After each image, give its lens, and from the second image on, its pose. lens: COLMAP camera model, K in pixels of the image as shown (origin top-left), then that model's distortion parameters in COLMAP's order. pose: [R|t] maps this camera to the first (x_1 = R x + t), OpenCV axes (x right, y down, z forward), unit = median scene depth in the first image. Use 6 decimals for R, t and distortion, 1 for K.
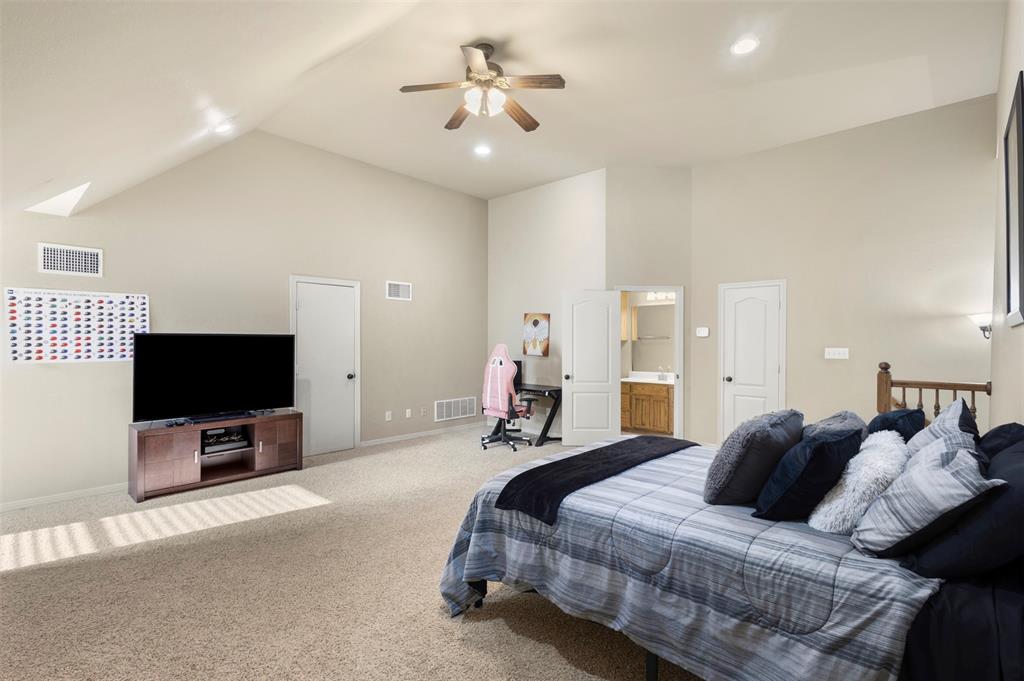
lens RADIAL K [[469.9, 0, 515.8], [0, 469.9, 342.7], [0, 0, 1]] dist [0.009247, -0.000949]
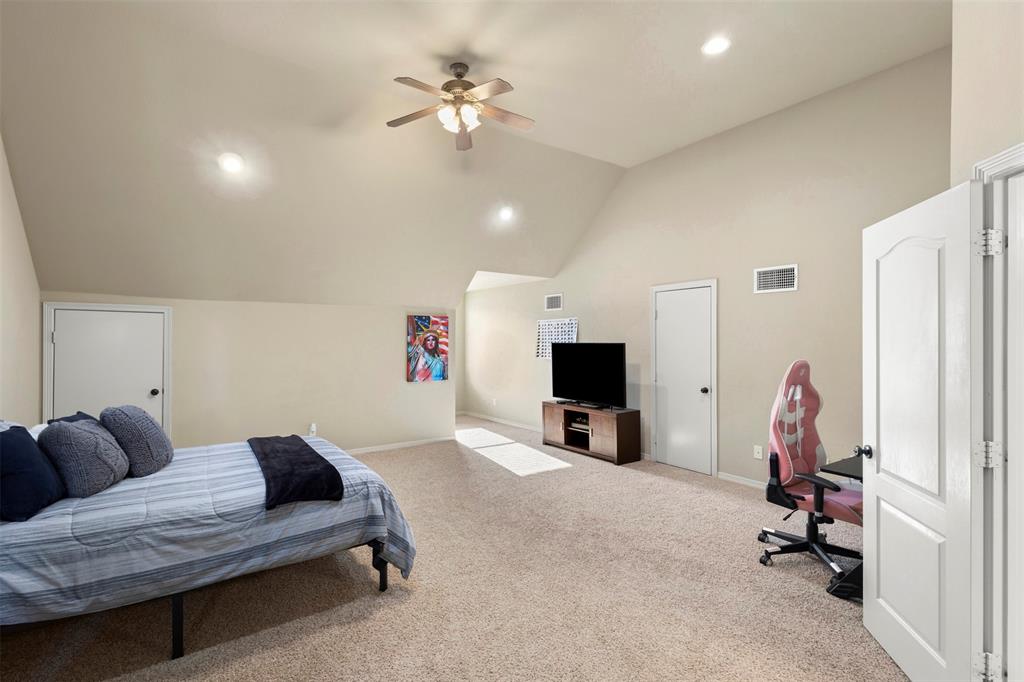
lens RADIAL K [[469.9, 0, 515.3], [0, 469.9, 340.8], [0, 0, 1]] dist [0.009247, -0.000949]
pose [[-0.200188, 0.002064, -0.979755, 0.800999], [0.002322, 0.999996, 0.001633, -0.029753], [0.979755, -0.001948, -0.200192, 1.165823]]
